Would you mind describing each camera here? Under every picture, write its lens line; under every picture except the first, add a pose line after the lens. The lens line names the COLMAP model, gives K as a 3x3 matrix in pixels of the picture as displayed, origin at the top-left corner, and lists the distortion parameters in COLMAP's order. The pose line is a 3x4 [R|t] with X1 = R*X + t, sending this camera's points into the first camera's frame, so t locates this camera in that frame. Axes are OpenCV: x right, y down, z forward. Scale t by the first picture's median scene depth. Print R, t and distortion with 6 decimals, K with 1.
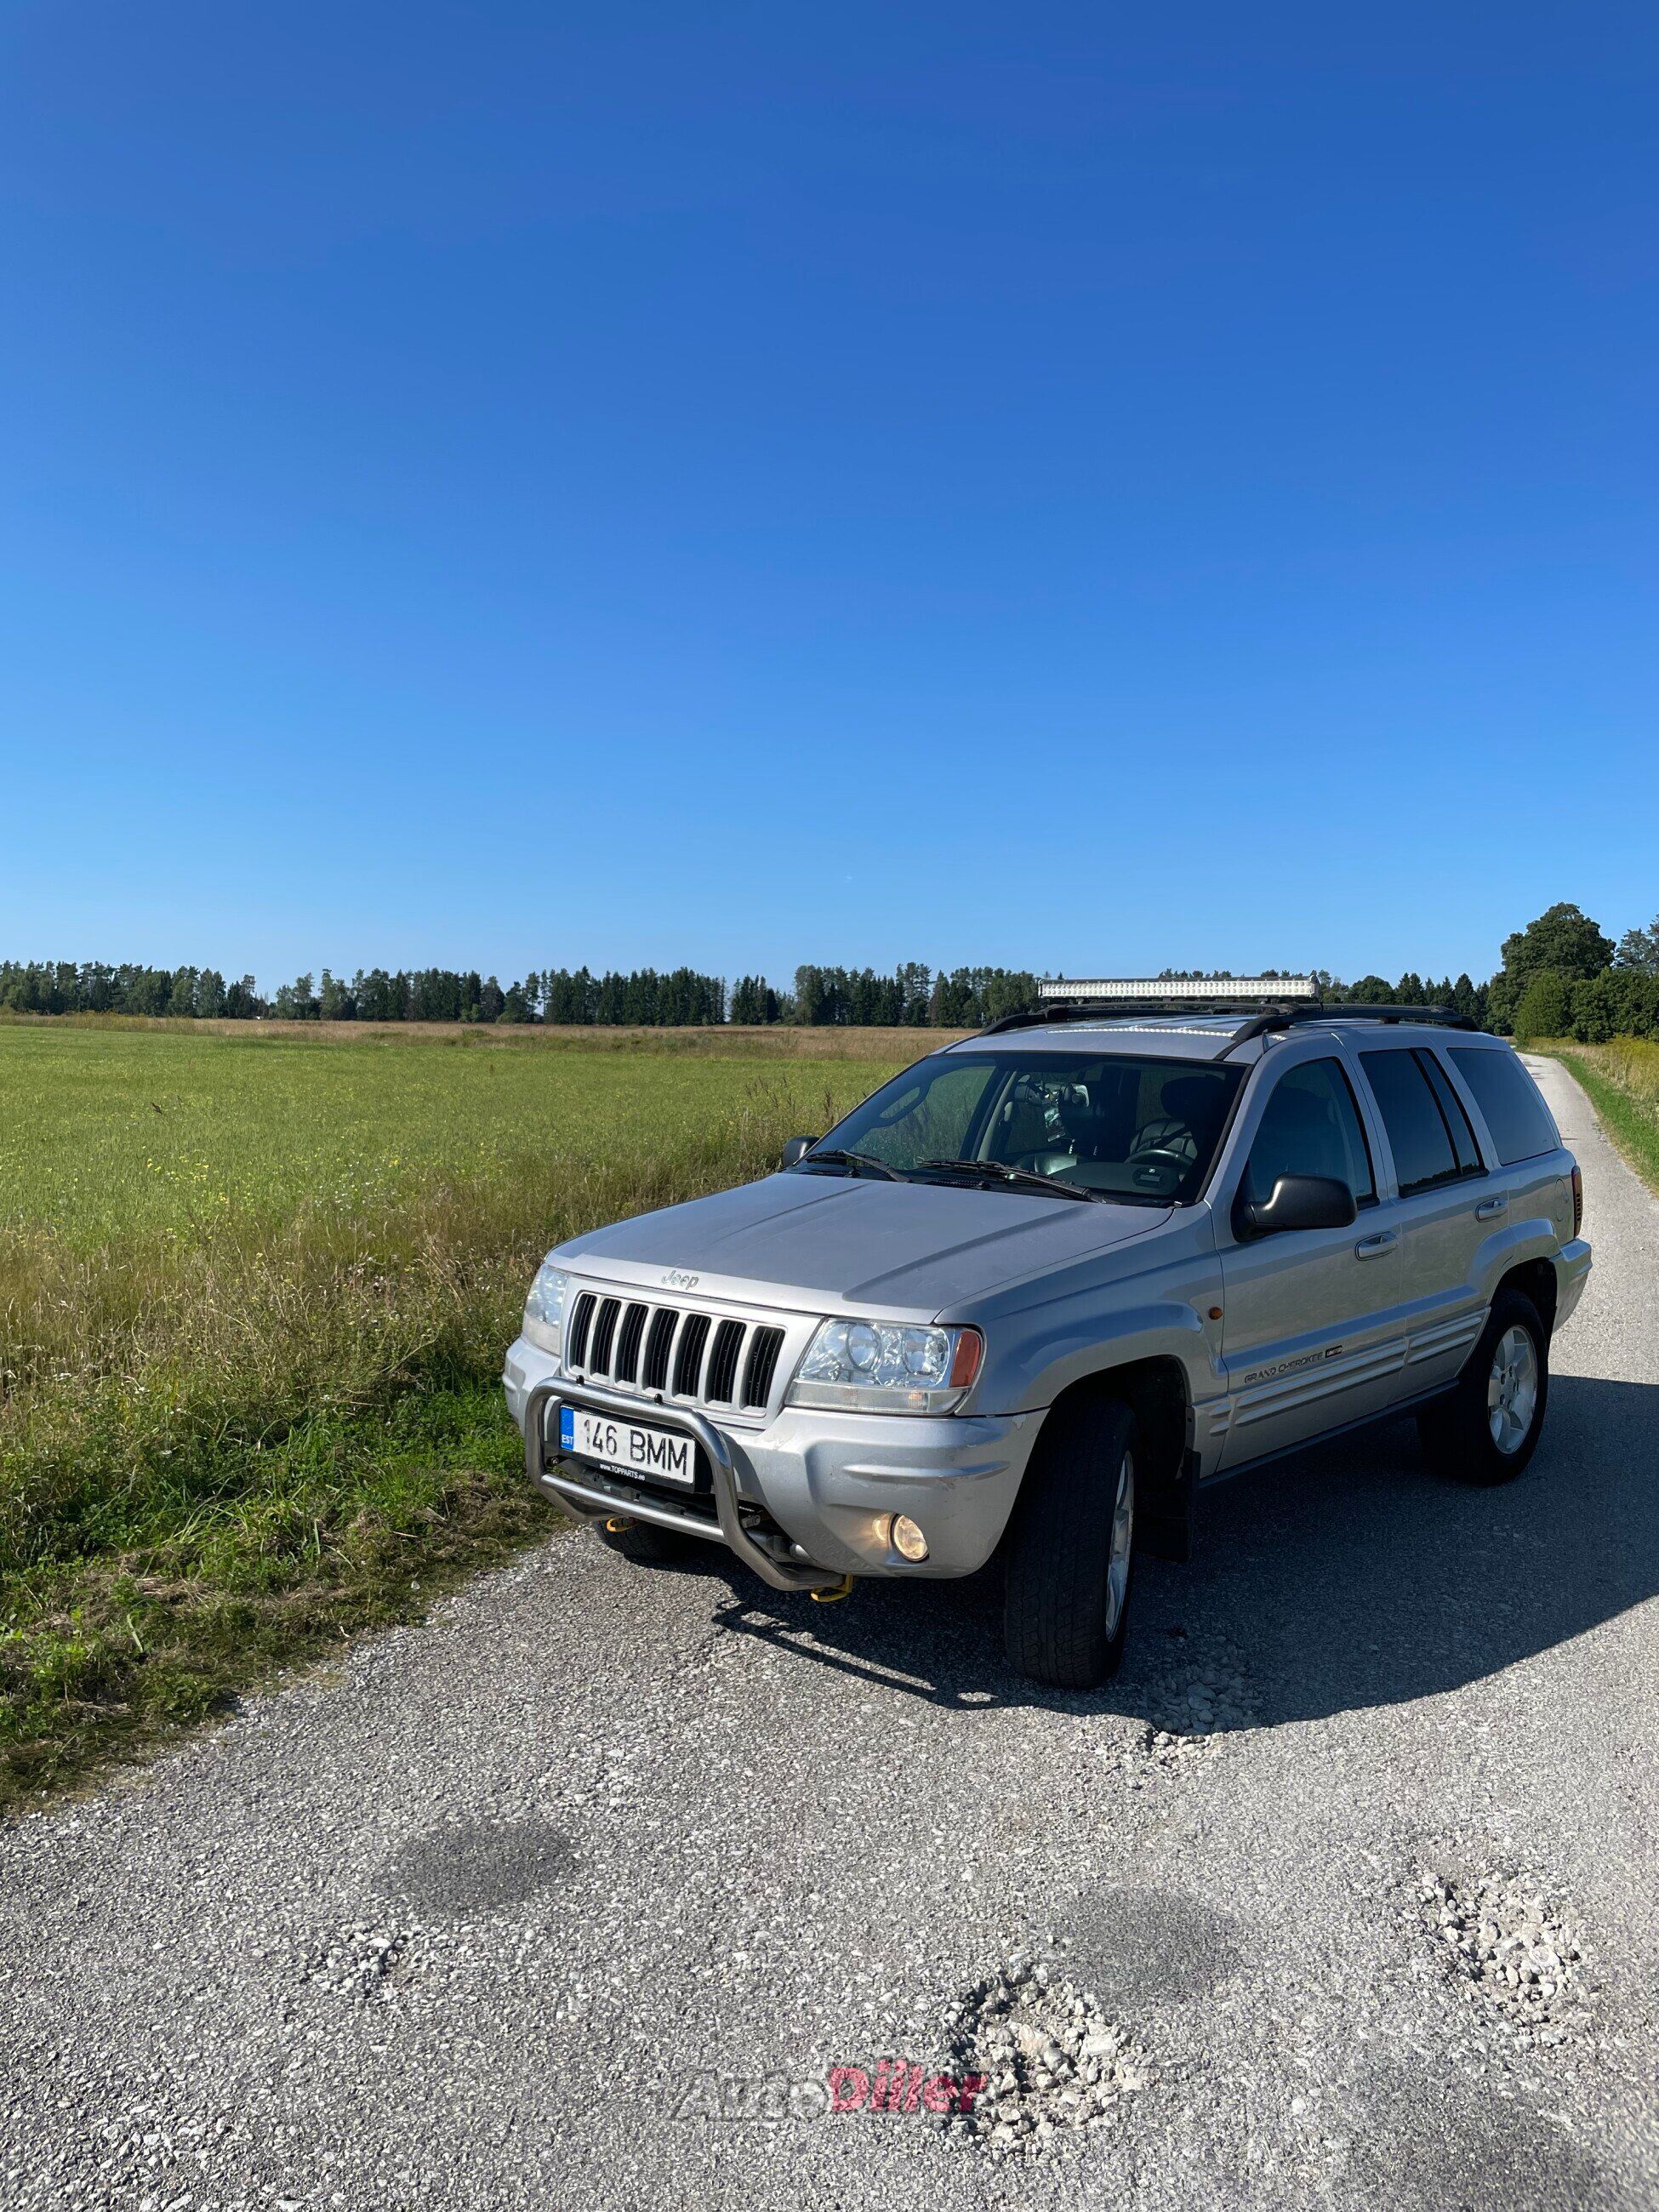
lens RADIAL K [[1670.2, 0, 829.5], [0, 1670.2, 1106.0], [0, 0, 1]] dist [0.003973, -0.001373]
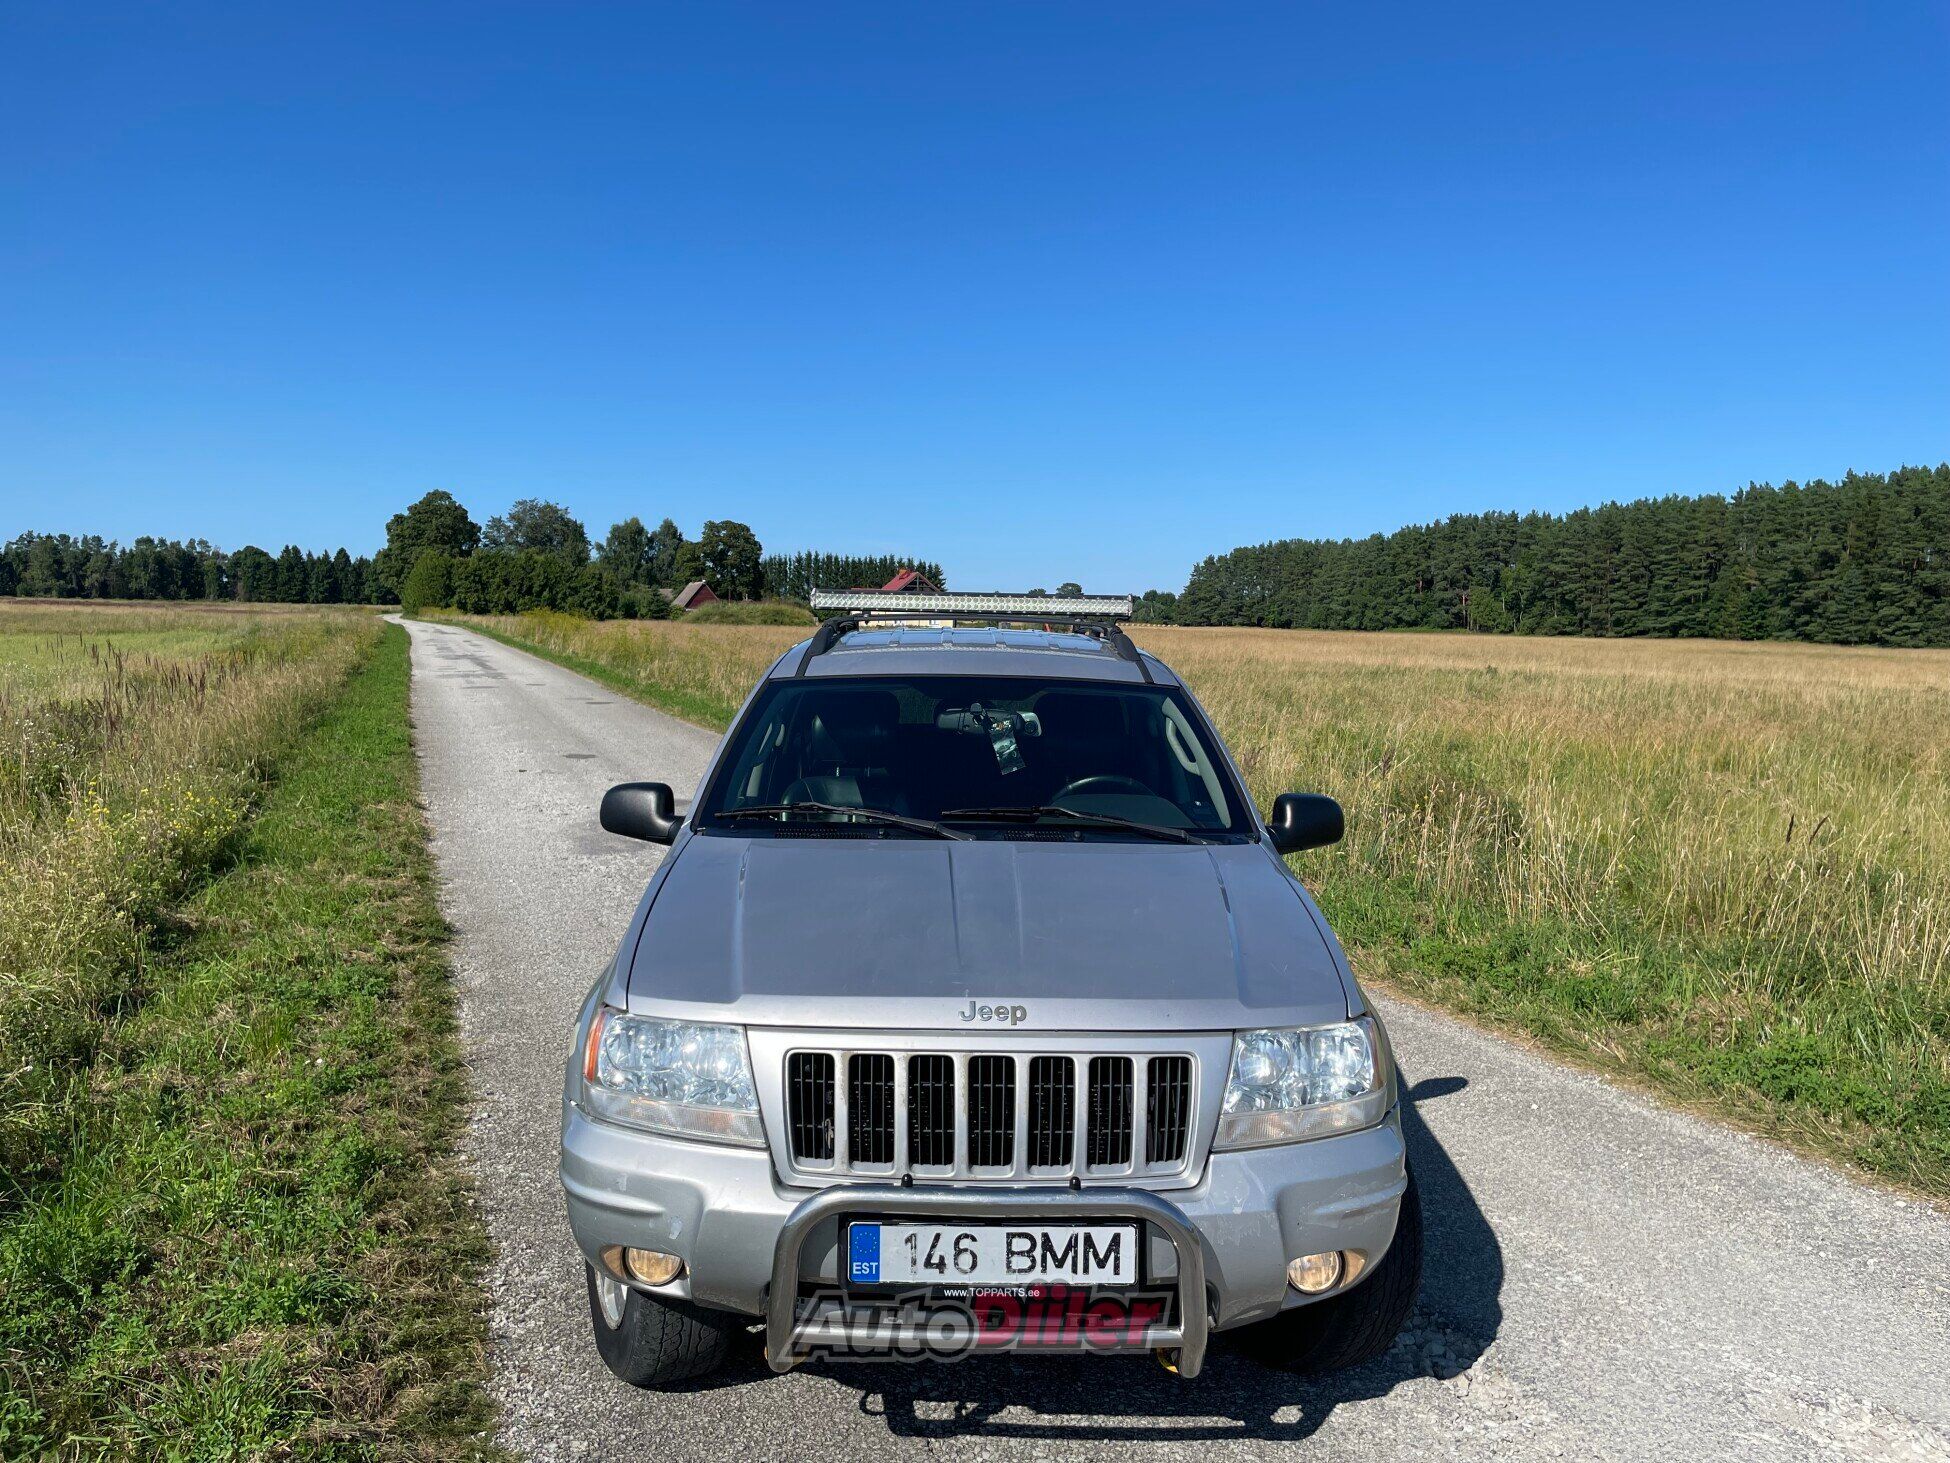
lens RADIAL K [[1472.4, 0, 975.0], [0, 1472.4, 731.5], [0, 0, 1]] dist [0.003973, -0.001373]
pose [[0.715715, -0.049315, 0.696649, -0.545212], [0.018245, 0.998484, 0.051938, -0.055544], [-0.698154, -0.024463, 0.715529, 0.537628]]
